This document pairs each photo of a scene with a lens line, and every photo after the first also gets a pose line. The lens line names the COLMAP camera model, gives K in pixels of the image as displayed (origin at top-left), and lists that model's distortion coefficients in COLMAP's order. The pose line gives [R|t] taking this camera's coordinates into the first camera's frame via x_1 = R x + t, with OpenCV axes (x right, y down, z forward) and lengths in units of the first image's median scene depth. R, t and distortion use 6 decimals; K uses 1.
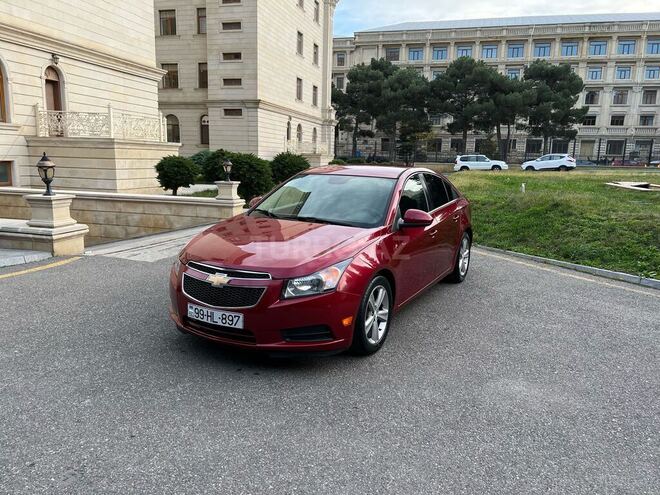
lens RADIAL K [[494.1, 0, 333.1], [0, 494.1, 248.1], [0, 0, 1]] dist [0.049446, -0.052627]
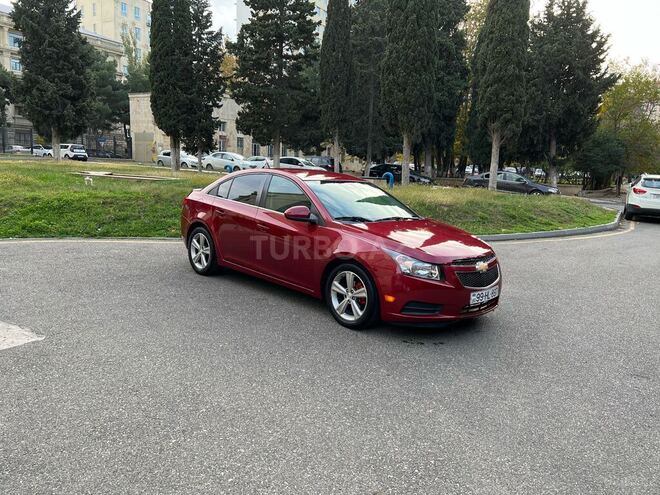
lens RADIAL K [[494.1, 0, 329.3], [0, 494.1, 249.5], [0, 0, 1]] dist [0.049446, -0.052627]
pose [[0.287561, -0.167571, 0.942989, -0.284357], [0.133773, 0.981951, 0.133701, -0.038068], [-0.948374, 0.087699, 0.304787, 0.176834]]
